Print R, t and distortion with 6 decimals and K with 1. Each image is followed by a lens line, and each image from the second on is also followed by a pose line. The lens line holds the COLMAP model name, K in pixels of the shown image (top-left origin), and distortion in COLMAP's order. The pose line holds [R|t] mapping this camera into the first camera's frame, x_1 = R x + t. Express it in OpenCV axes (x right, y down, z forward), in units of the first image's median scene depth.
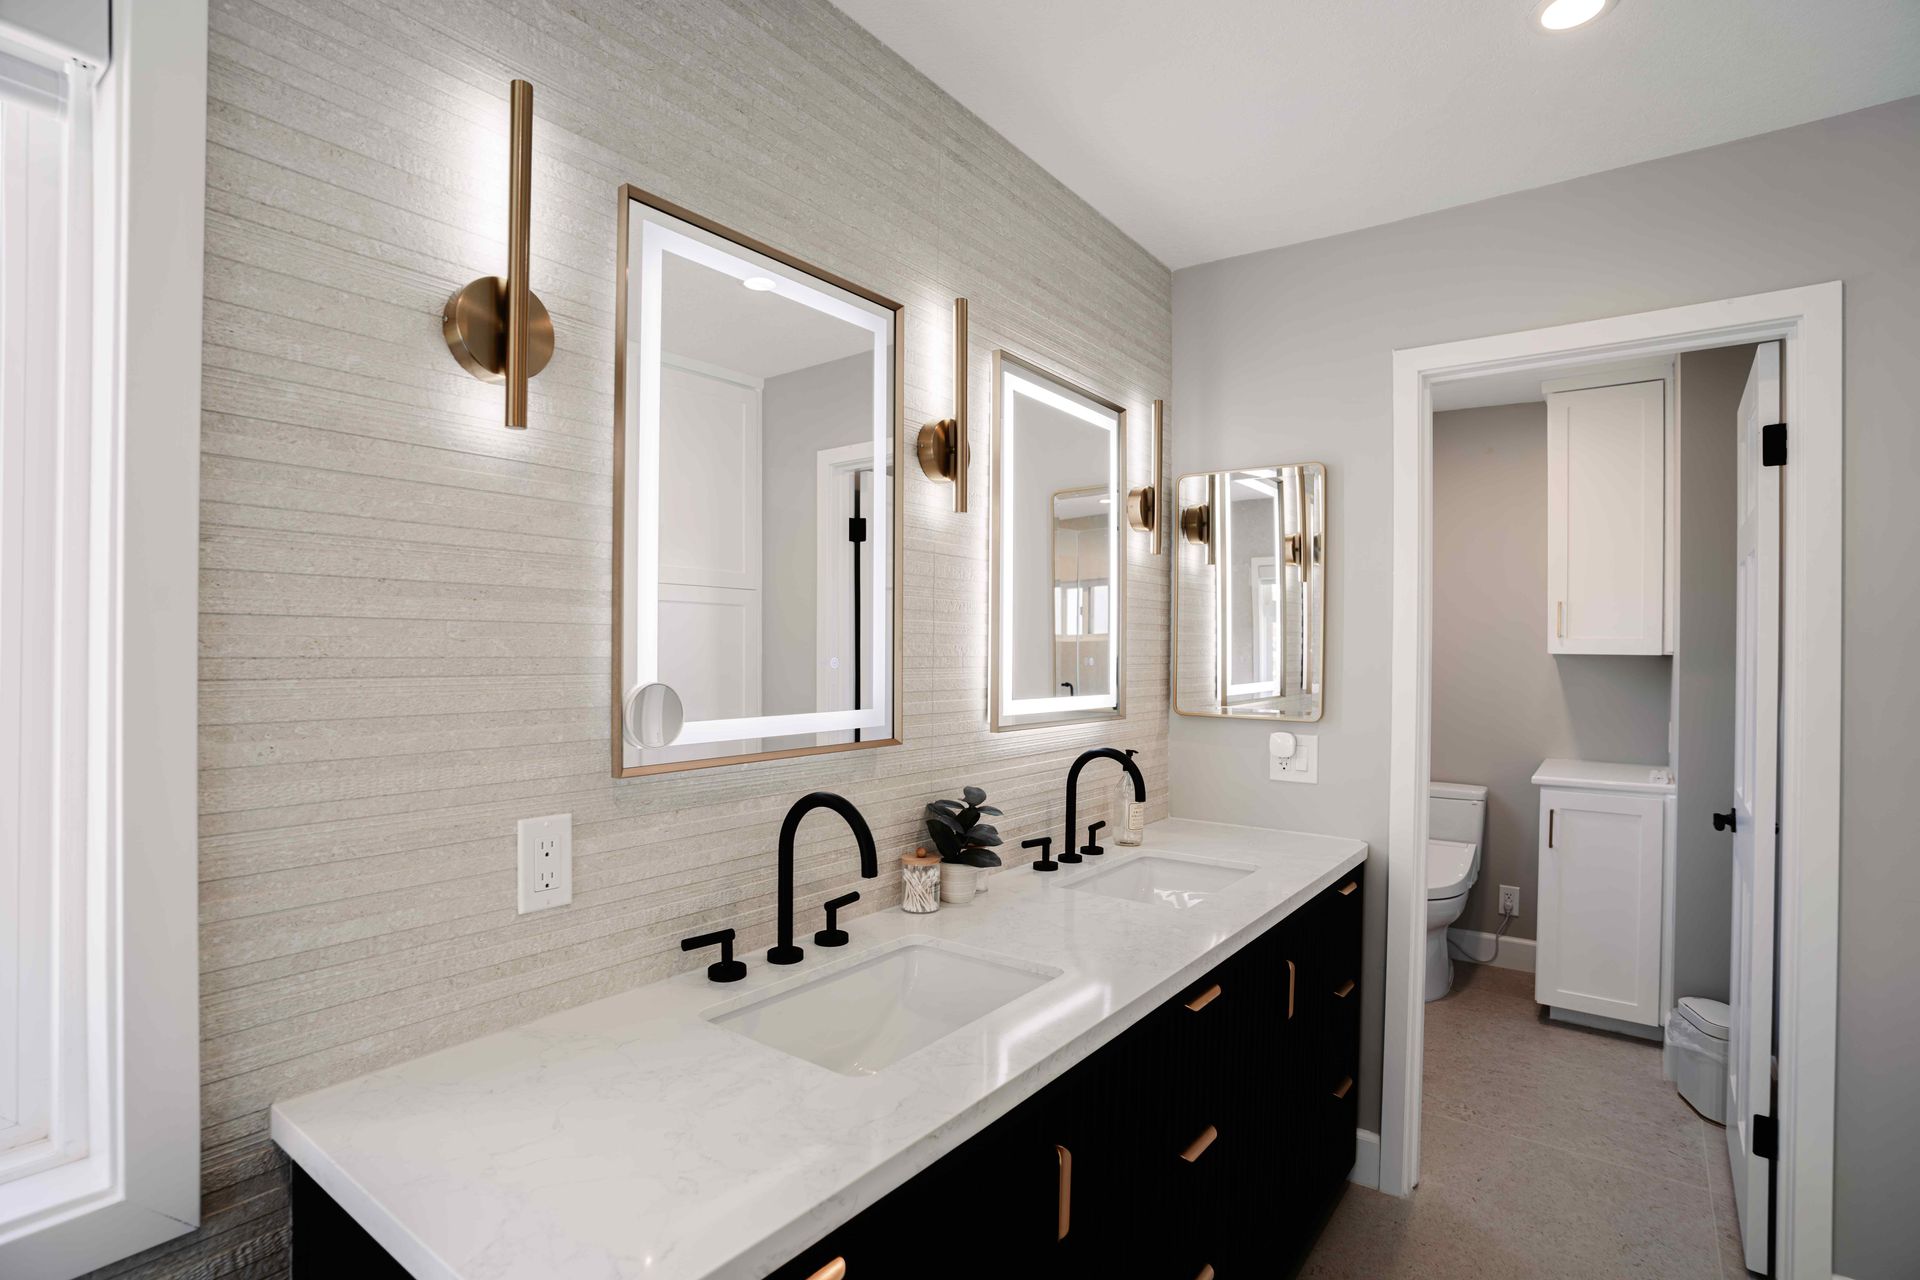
lens RADIAL K [[935.3, 0, 962.0], [0, 935.3, 646.6], [0, 0, 1]] dist [-0.085270, 0.040734]
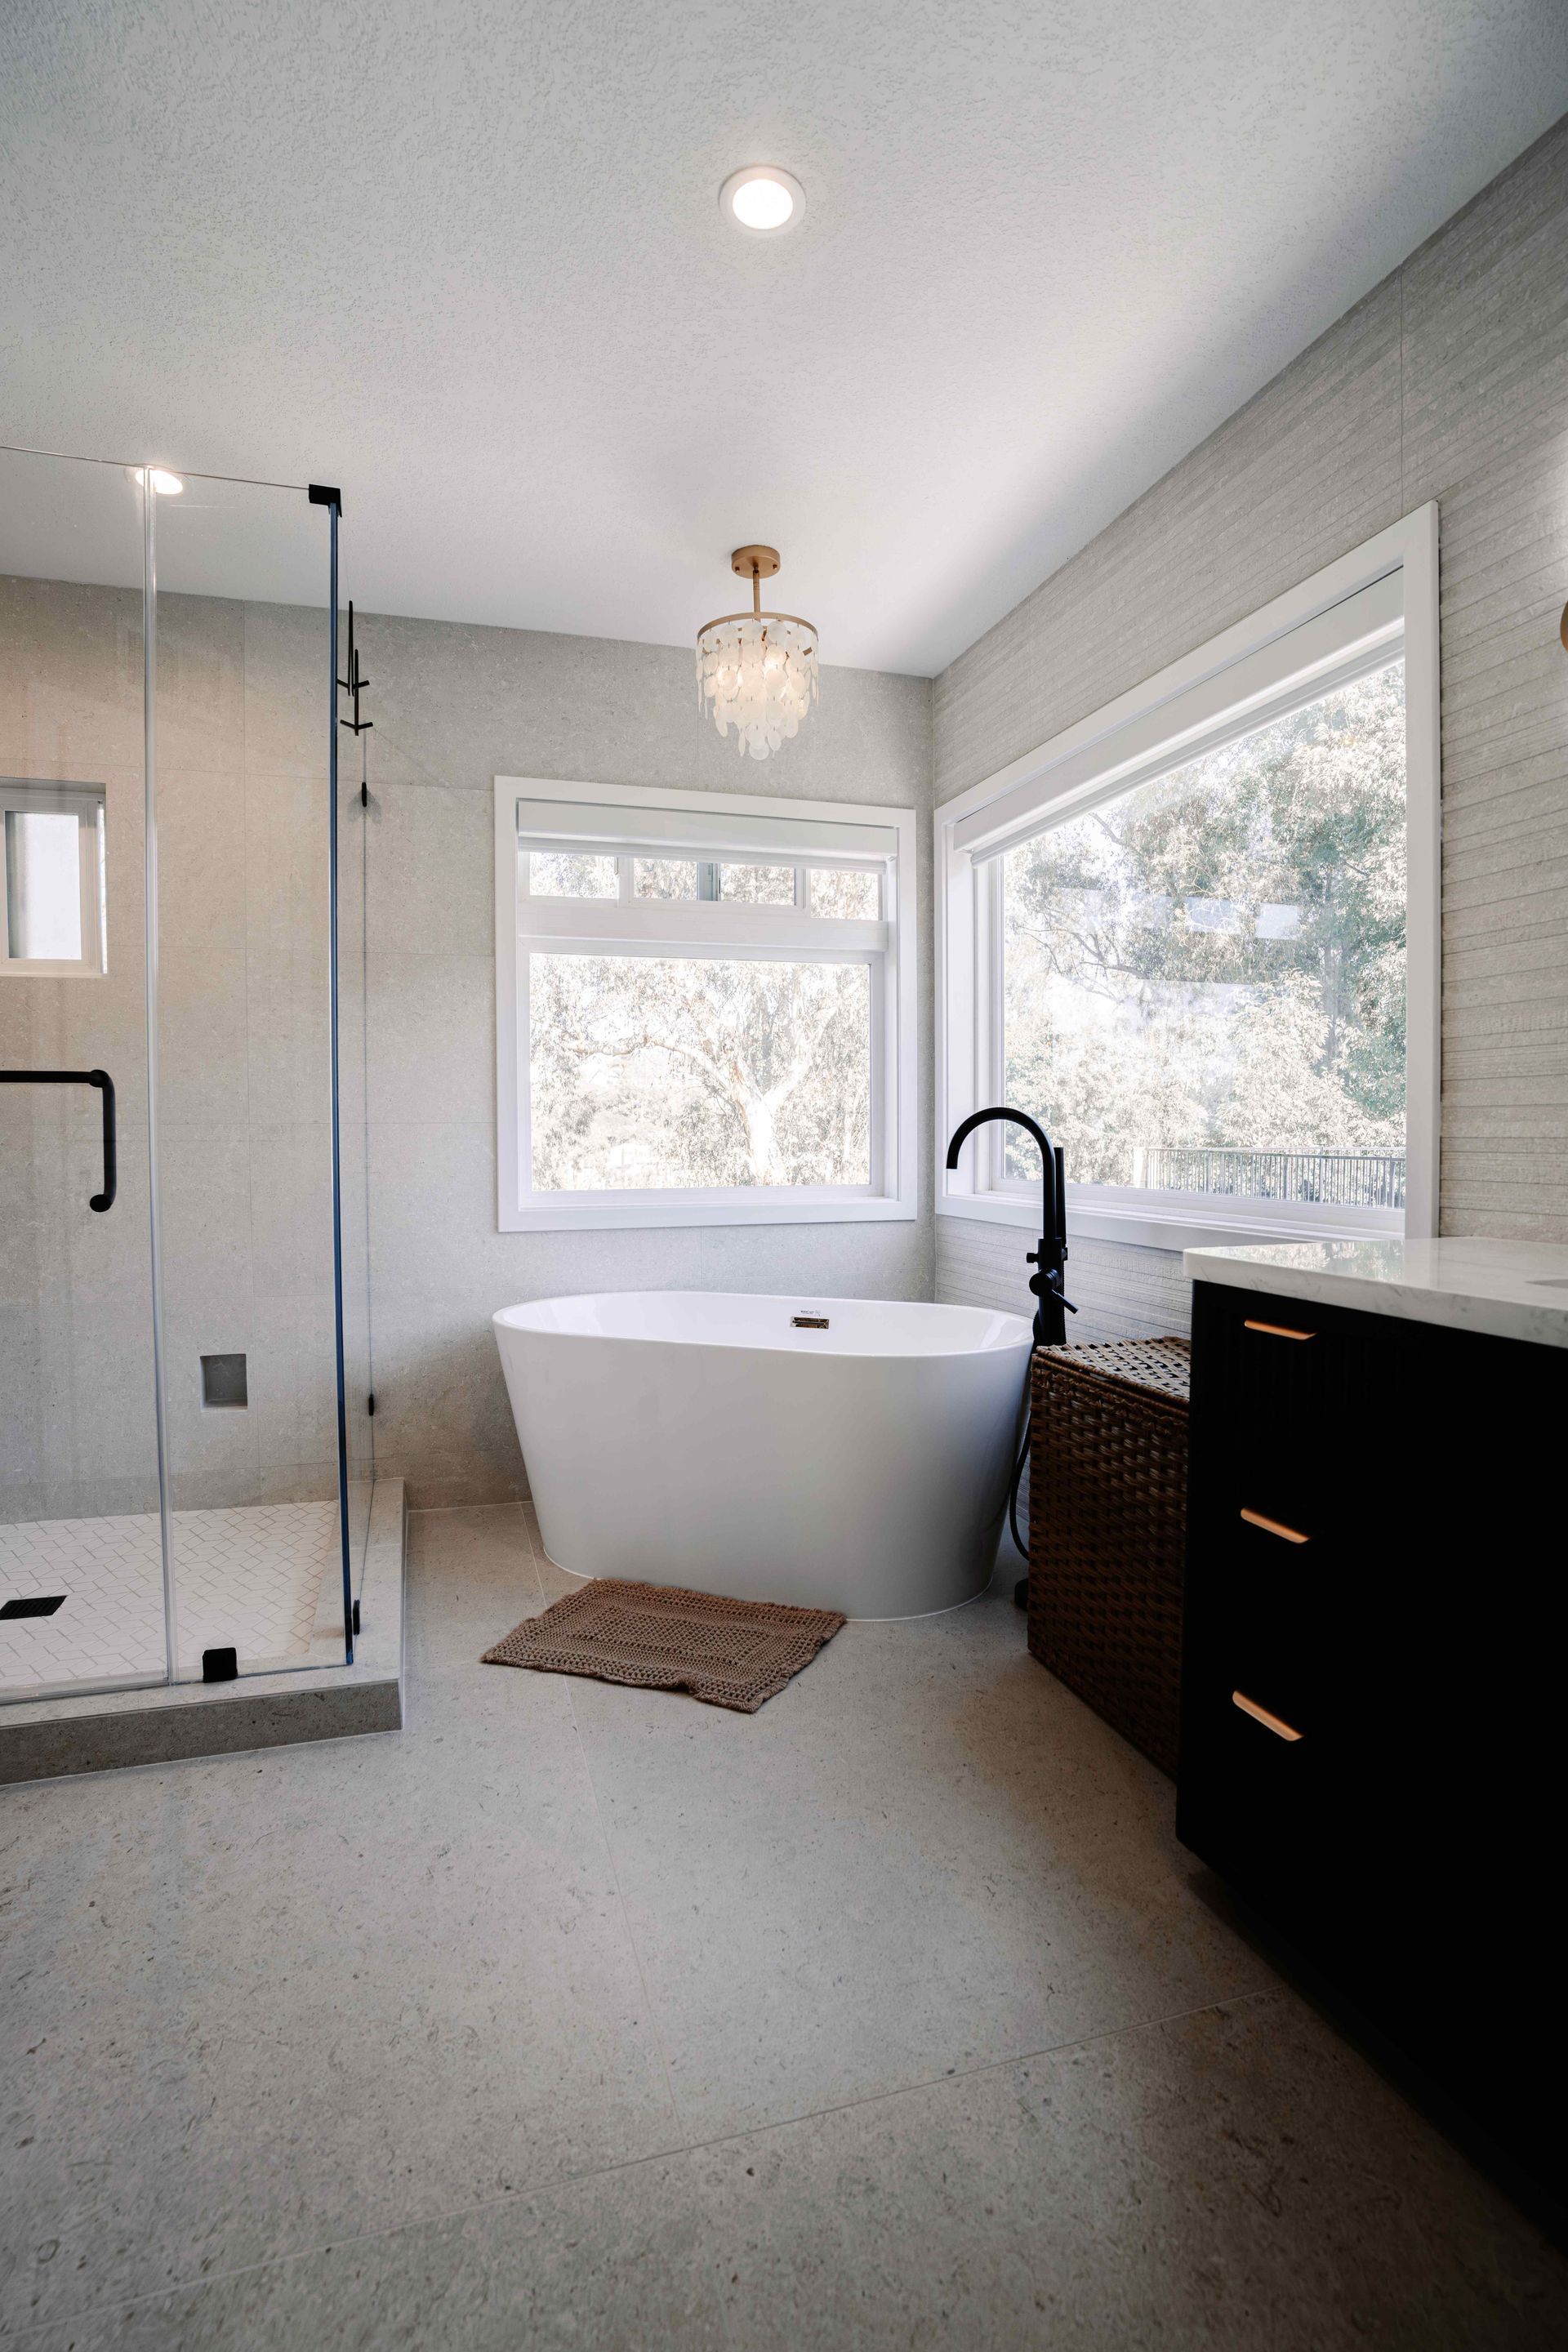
lens RADIAL K [[1156.5, 0, 791.5], [0, 1156.5, 1181.1], [0, 0, 1]] dist [-0.085183, 0.042574]
pose [[-0.583641, 0.022684, -0.811695, 0.600658], [-0.003704, 0.999525, 0.030596, 0.155944], [0.812003, 0.020864, -0.583280, 0.498073]]
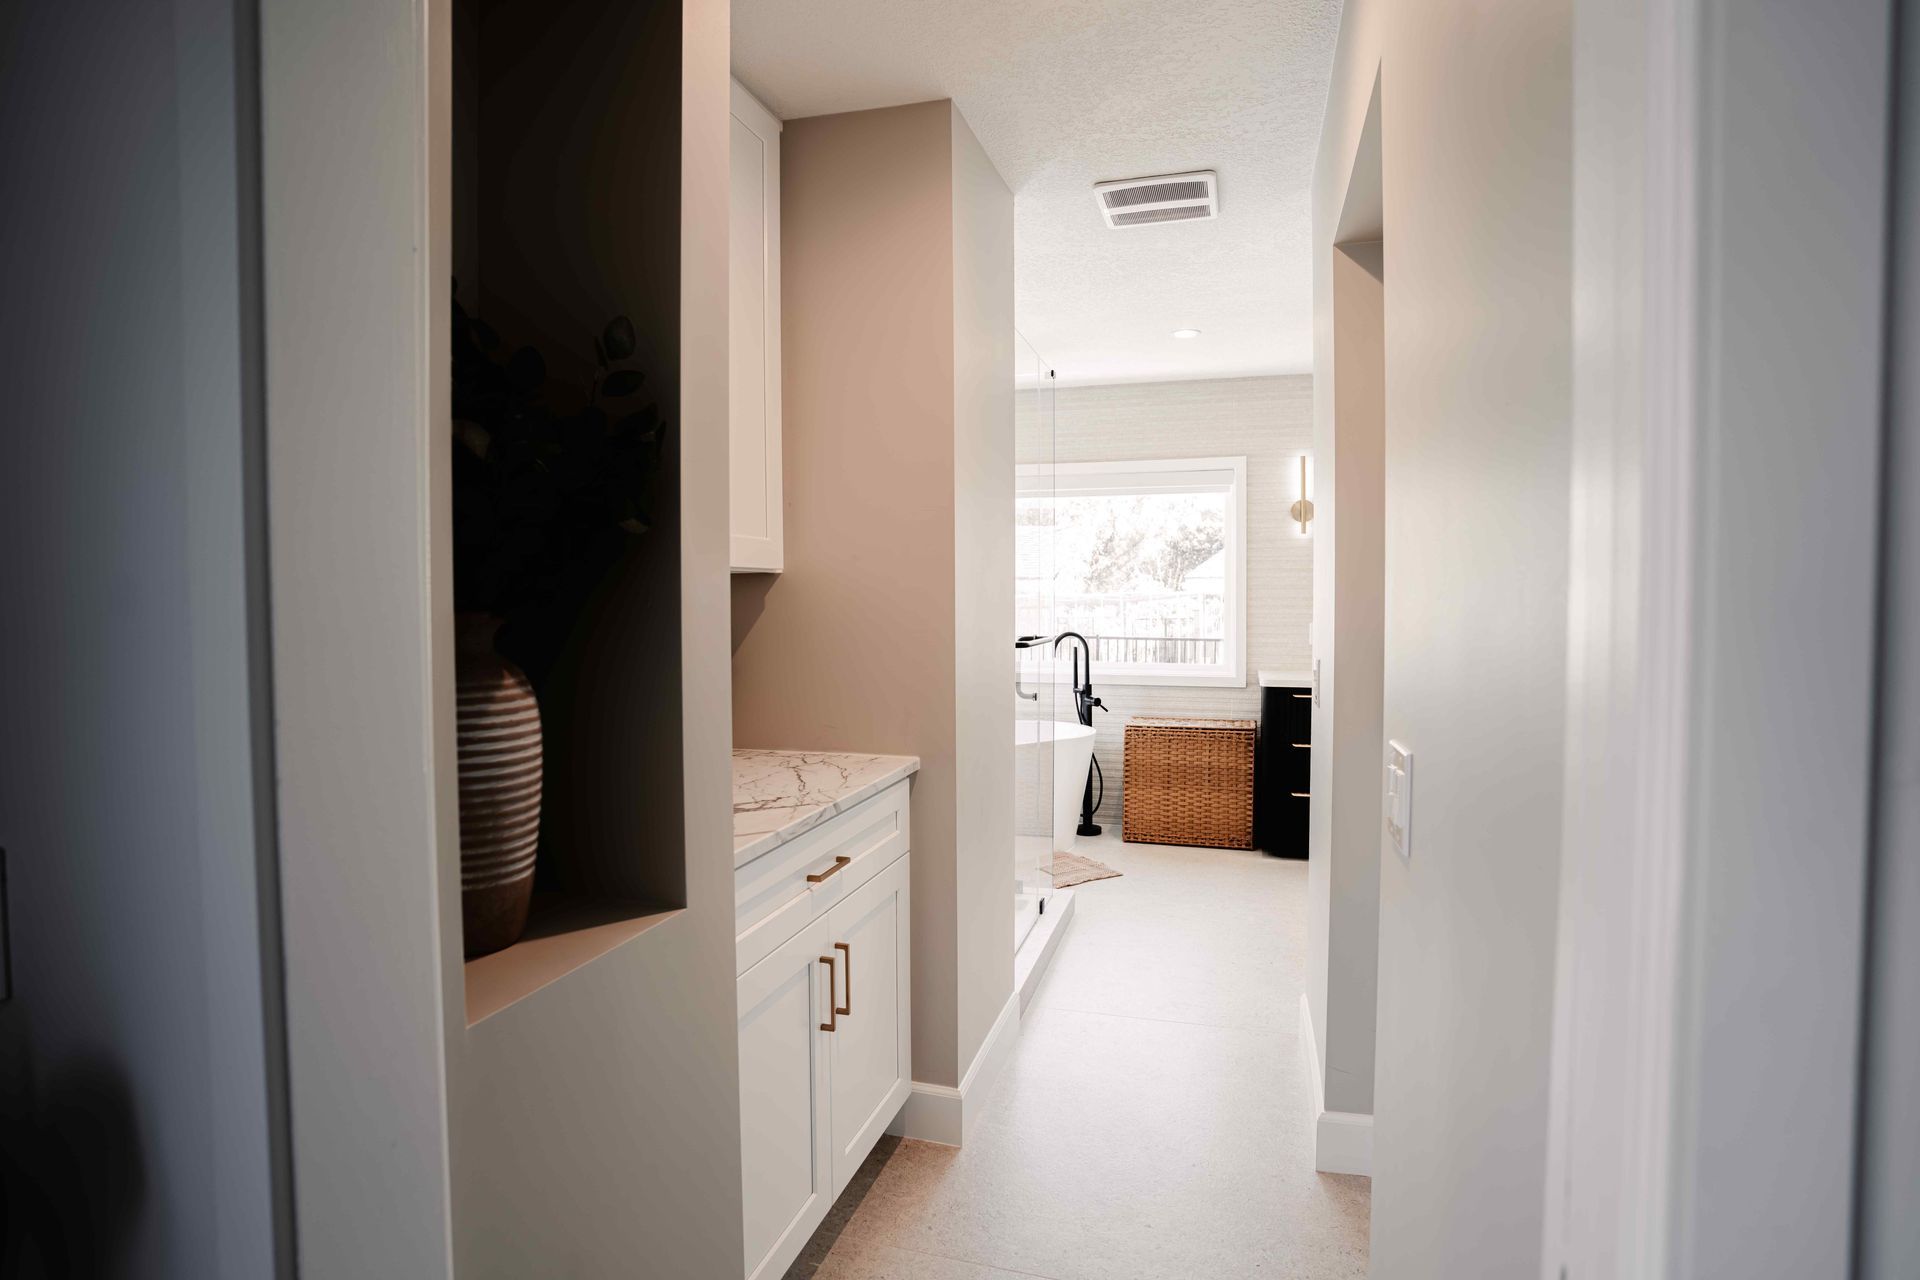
lens RADIAL K [[966.2, 0, 941.3], [0, 966.2, 631.5], [0, 0, 1]] dist [-0.092724, 0.056737]
pose [[0.335957, 0.026495, -0.941504, 1.646355], [0.008205, 0.999484, 0.031054, 0.039668], [0.941841, -0.018158, 0.335567, -1.113801]]
